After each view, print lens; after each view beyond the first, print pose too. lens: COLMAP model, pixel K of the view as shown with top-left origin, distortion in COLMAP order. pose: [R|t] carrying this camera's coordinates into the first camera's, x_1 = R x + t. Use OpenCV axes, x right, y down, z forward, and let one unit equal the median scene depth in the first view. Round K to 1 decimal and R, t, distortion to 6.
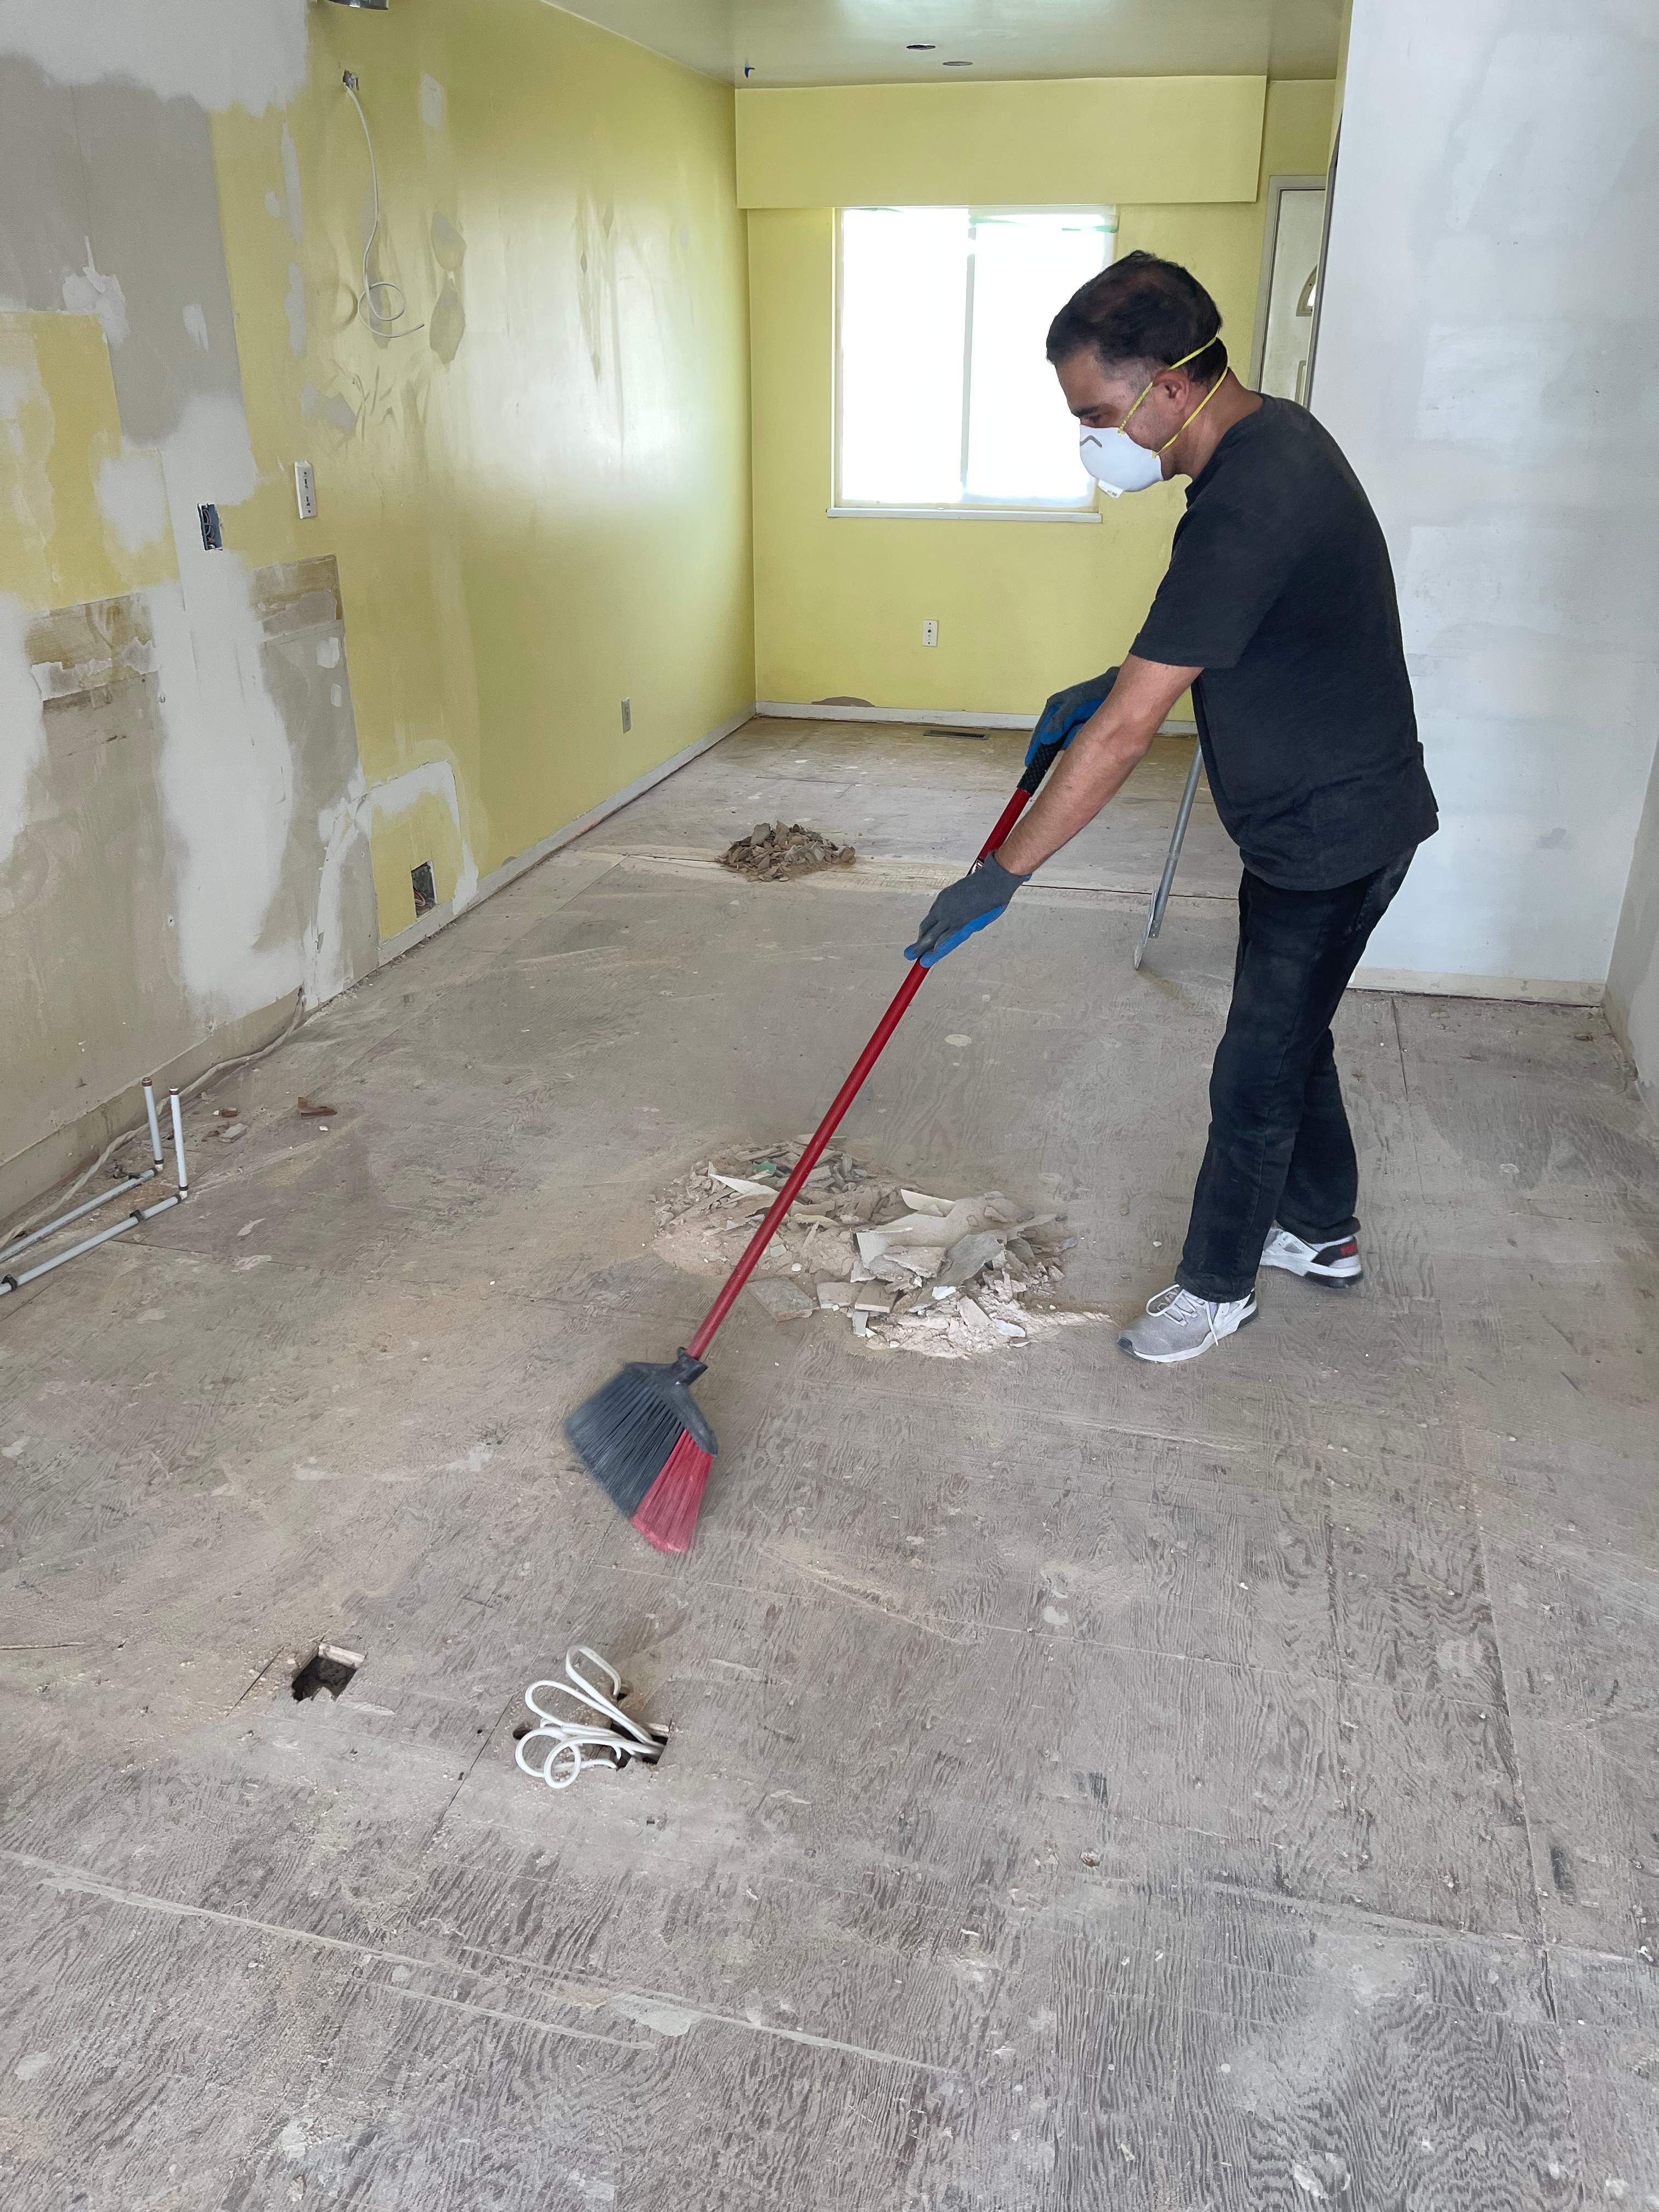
lens RADIAL K [[1655.0, 0, 821.7], [0, 1655.0, 1114.7], [0, 0, 1]] dist [0.050134, -0.065241]
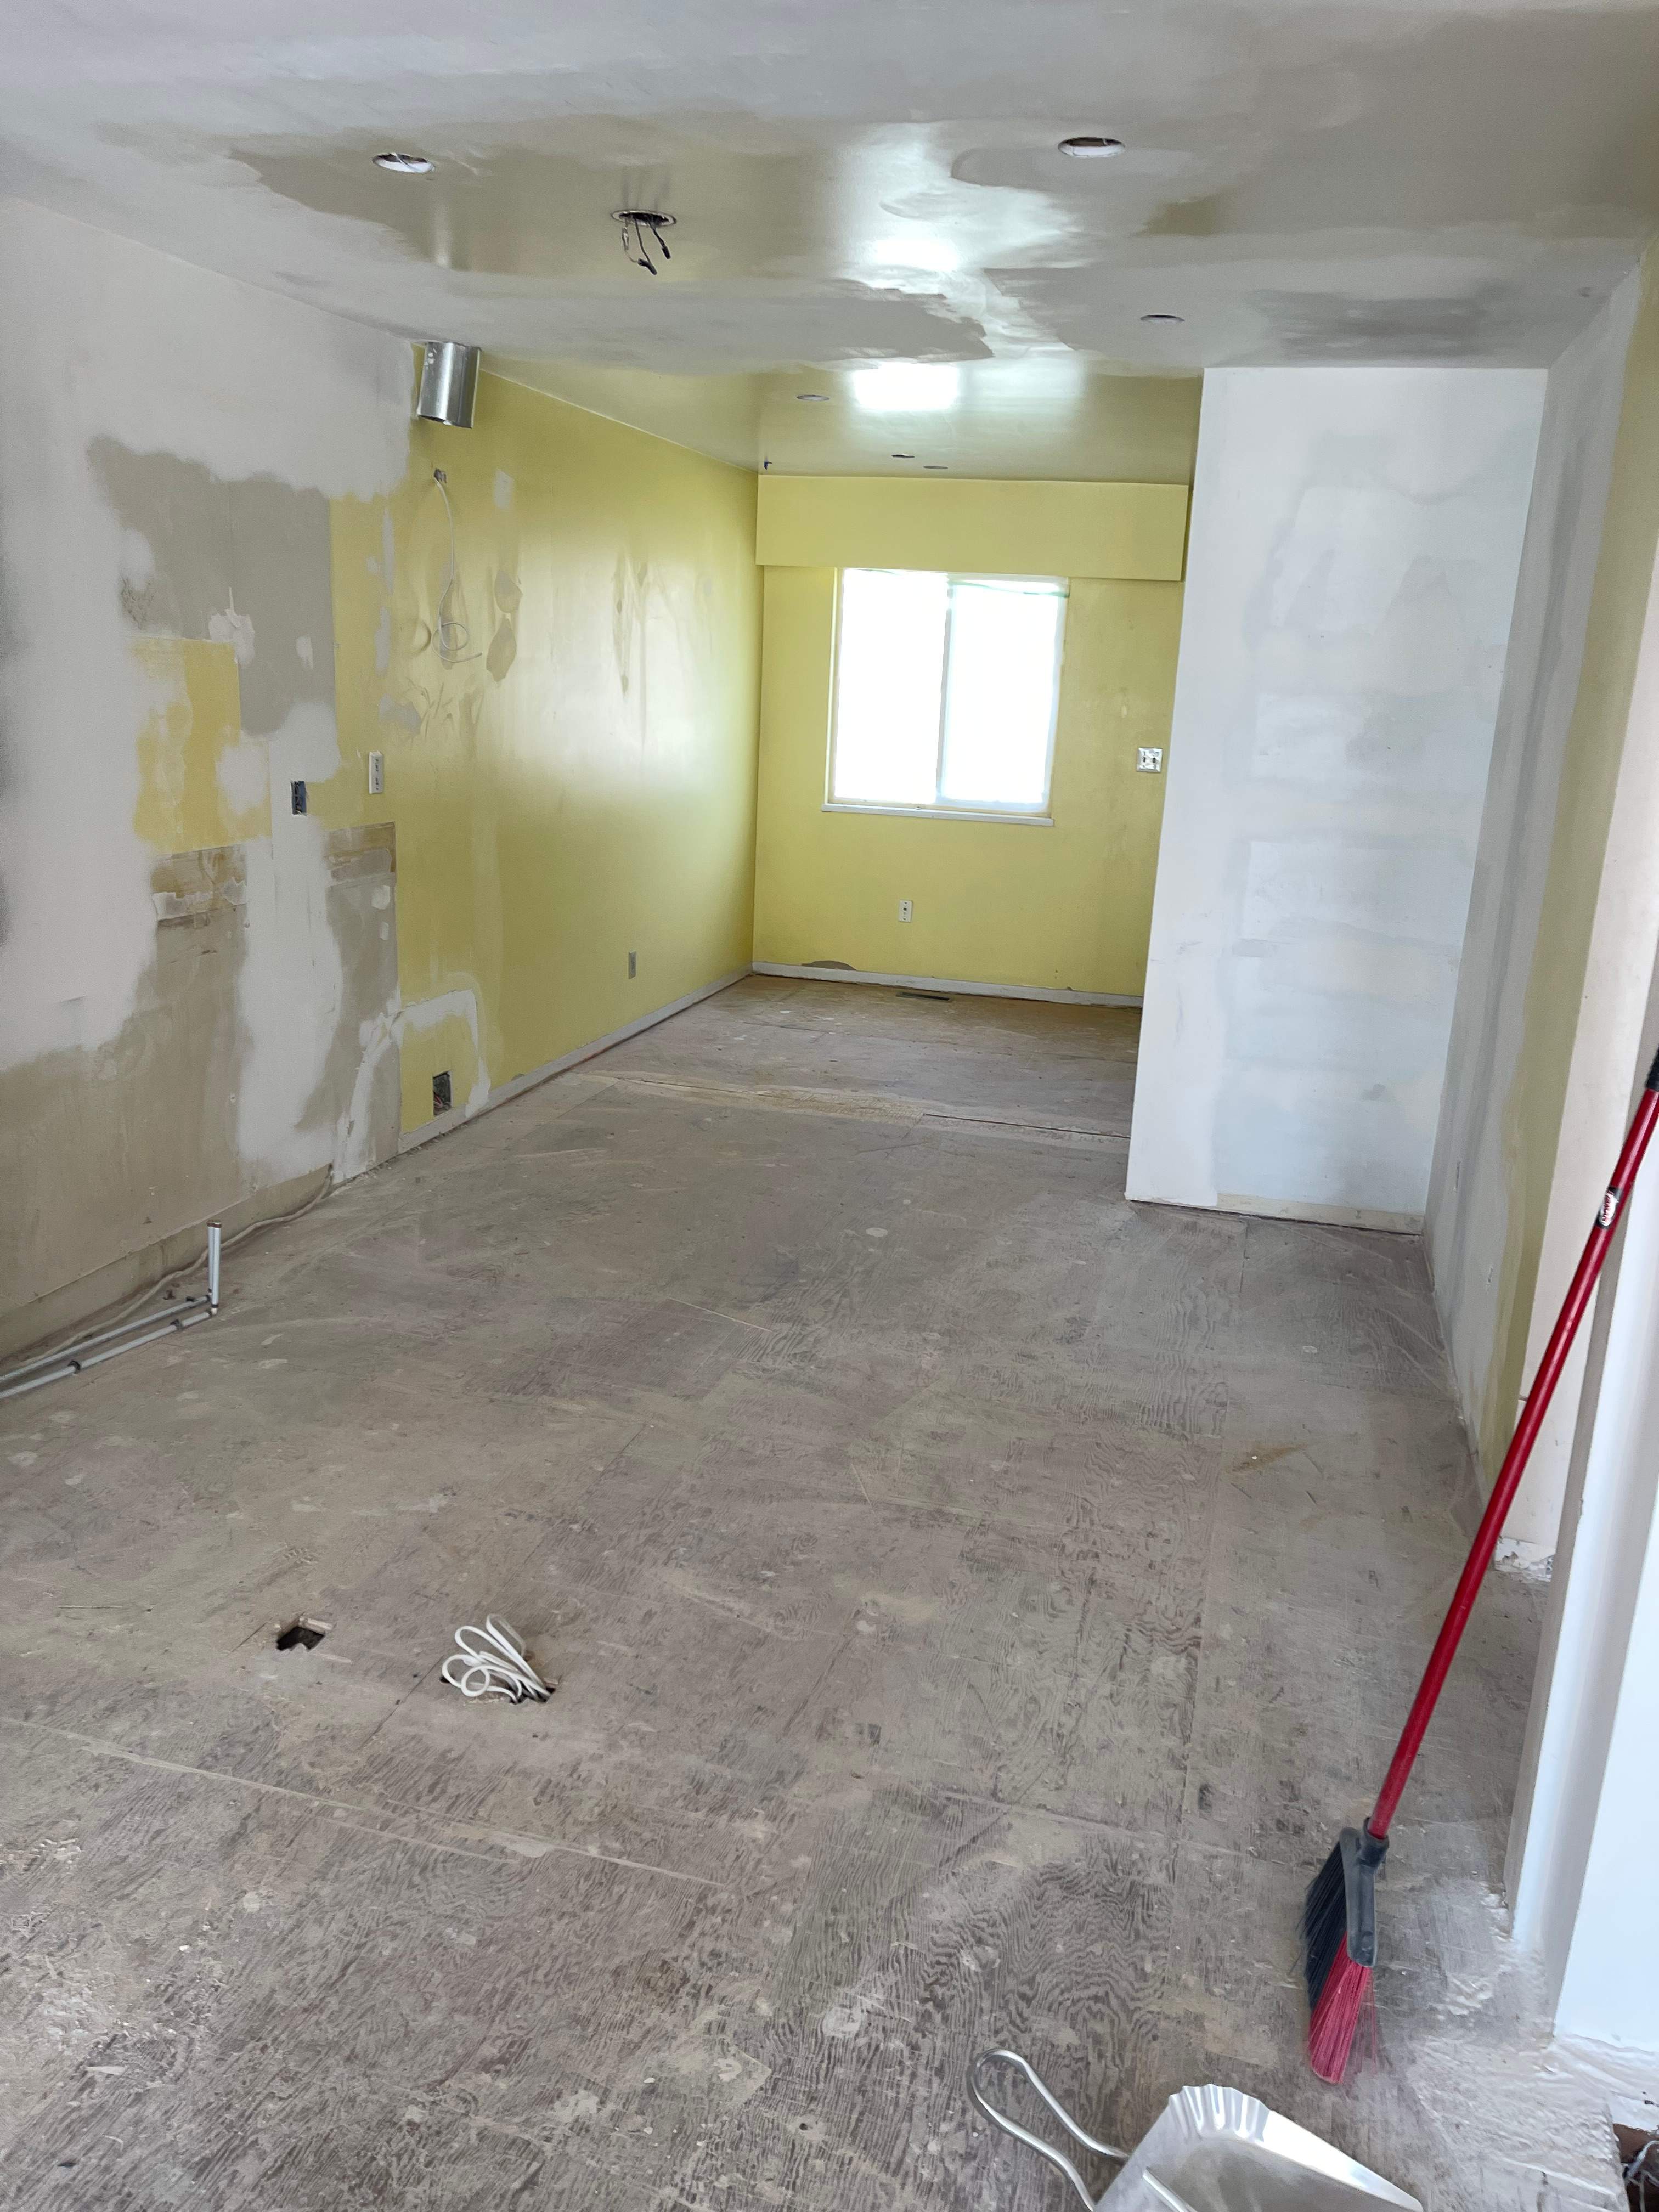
lens RADIAL K [[1655.0, 0, 849.2], [0, 1655.0, 1087.5], [0, 0, 1]] dist [0.050134, -0.065241]
pose [[0.998891, 0.047072, -0.001169, 0.076552], [-0.046542, 0.983284, -0.176028, 0.081339], [-0.007137, 0.175887, 0.984385, -0.250998]]
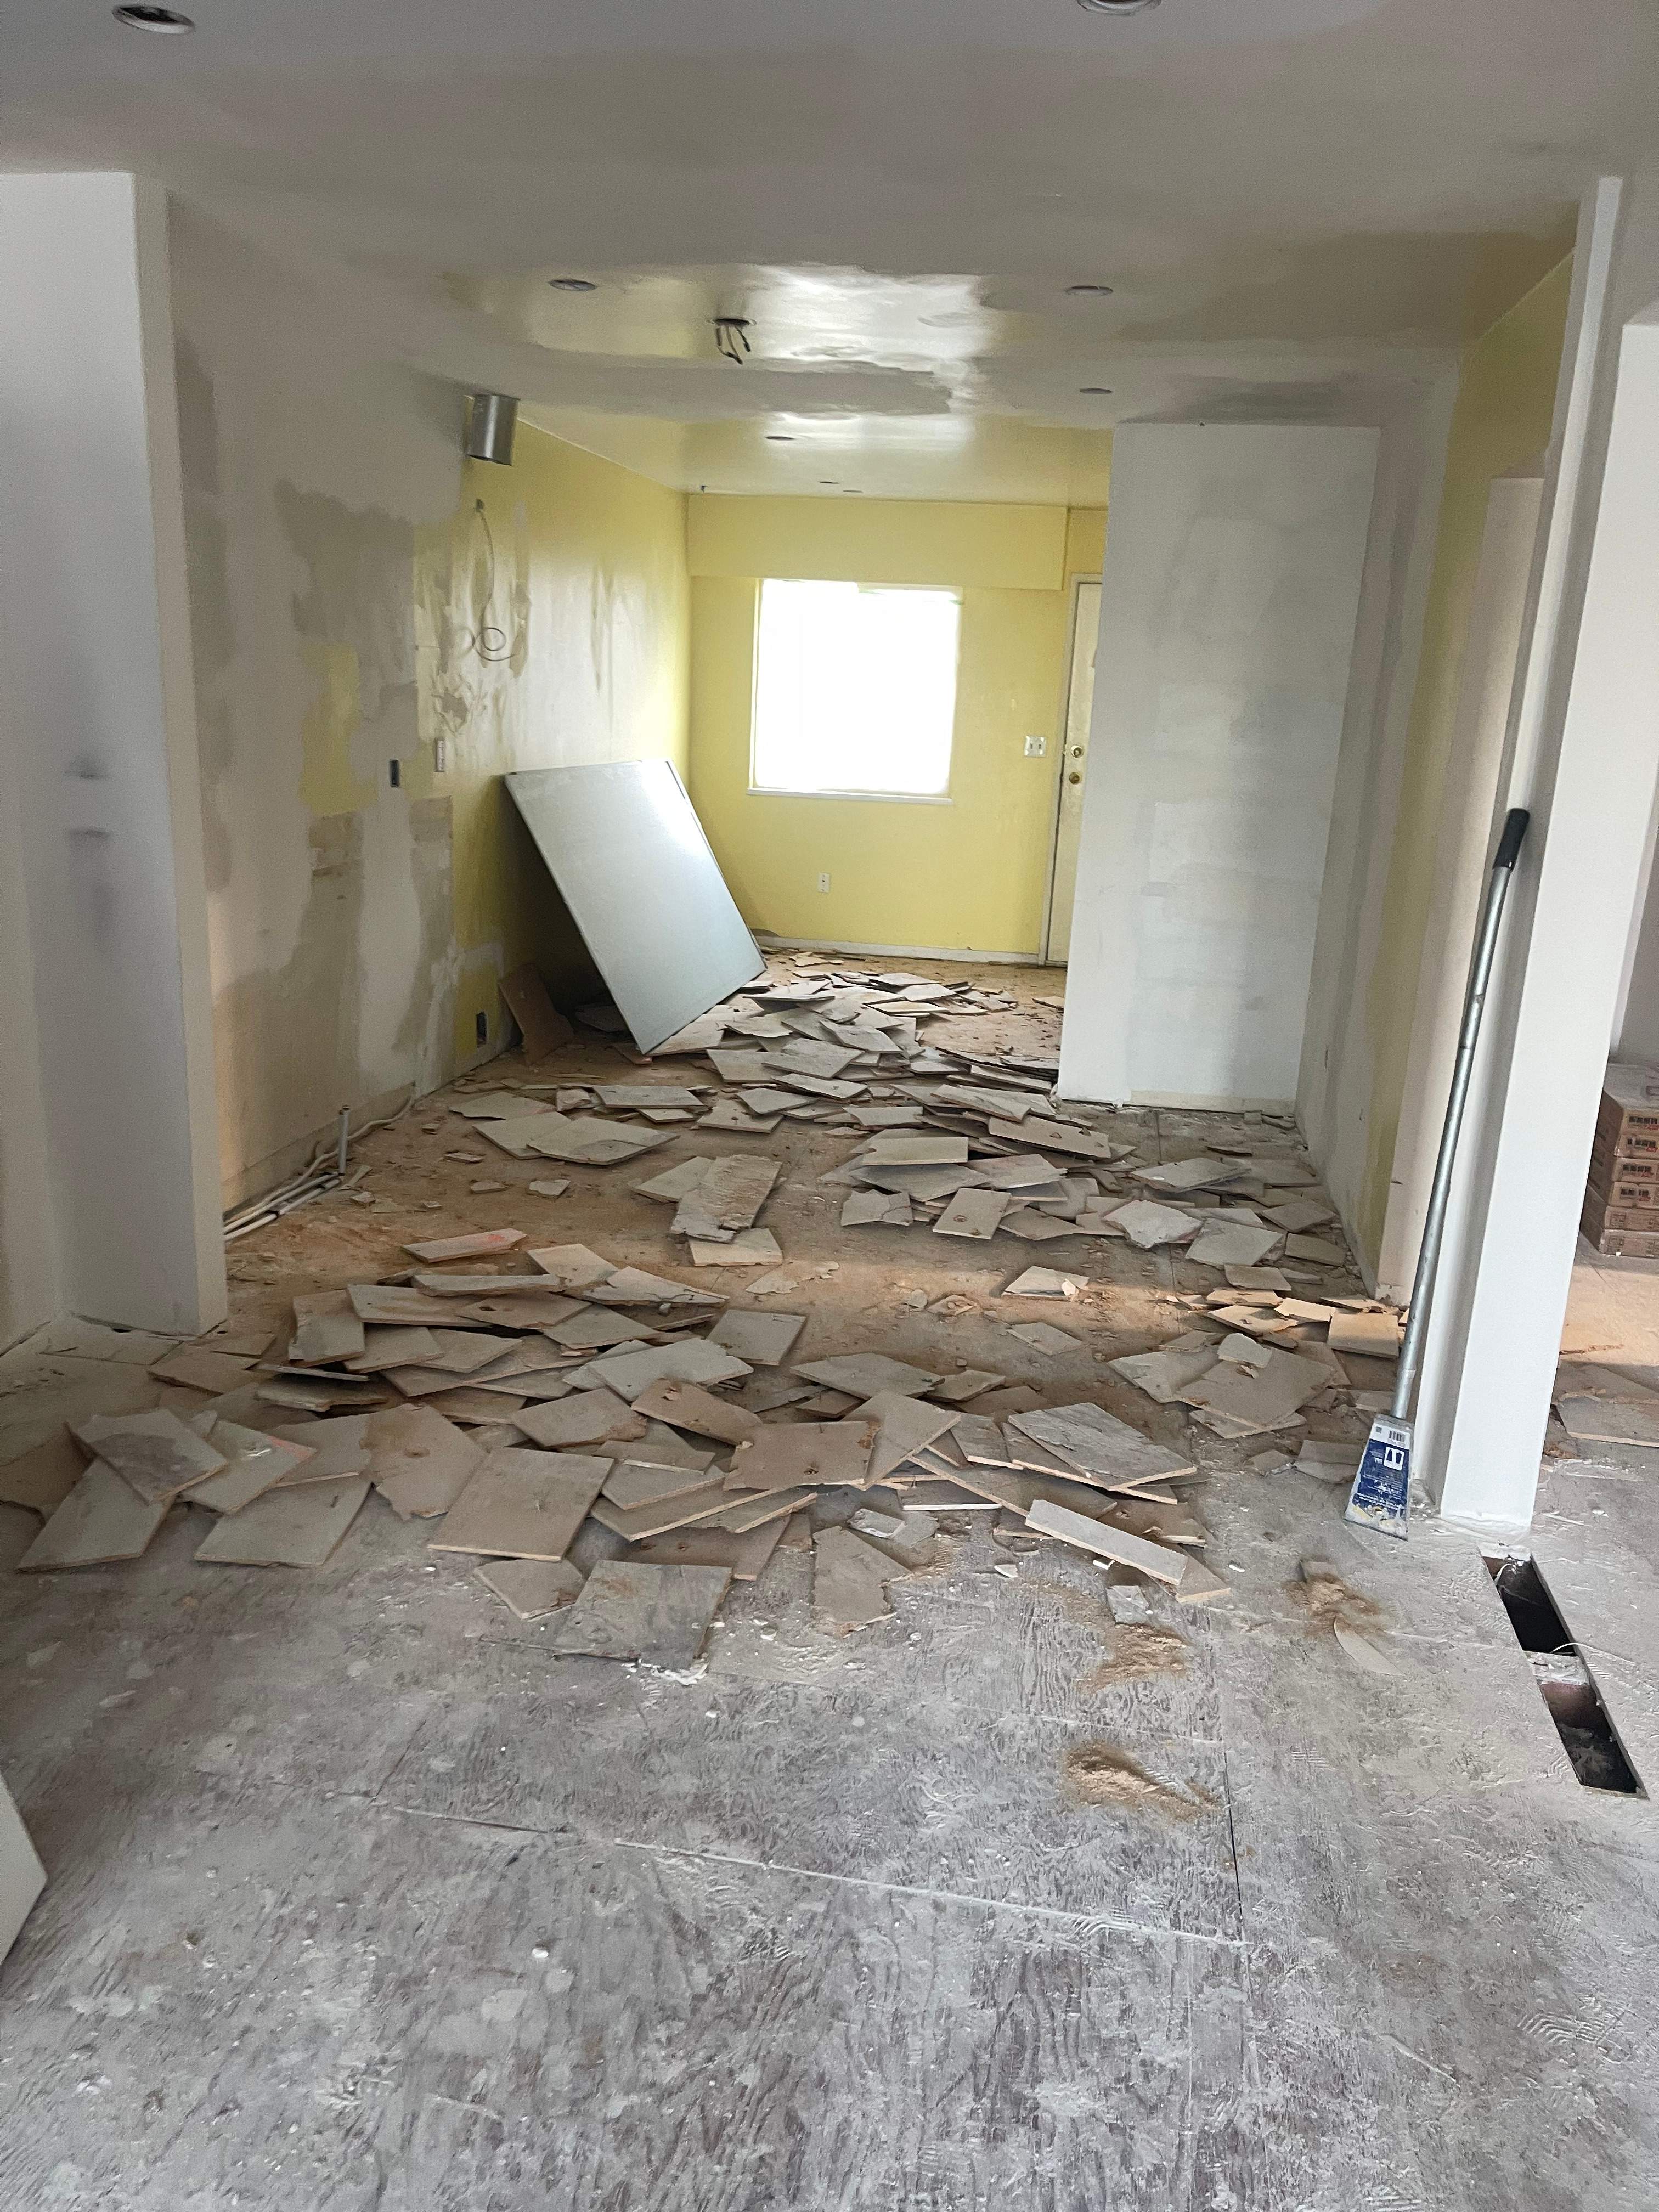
lens RADIAL K [[1655.0, 0, 824.3], [0, 1655.0, 1111.4], [0, 0, 1]] dist [0.050134, -0.065241]
pose [[0.996053, 0.017323, 0.087057, -0.107416], [-0.002508, 0.985873, -0.167476, 0.244463], [-0.088729, 0.166597, 0.982025, -0.570298]]
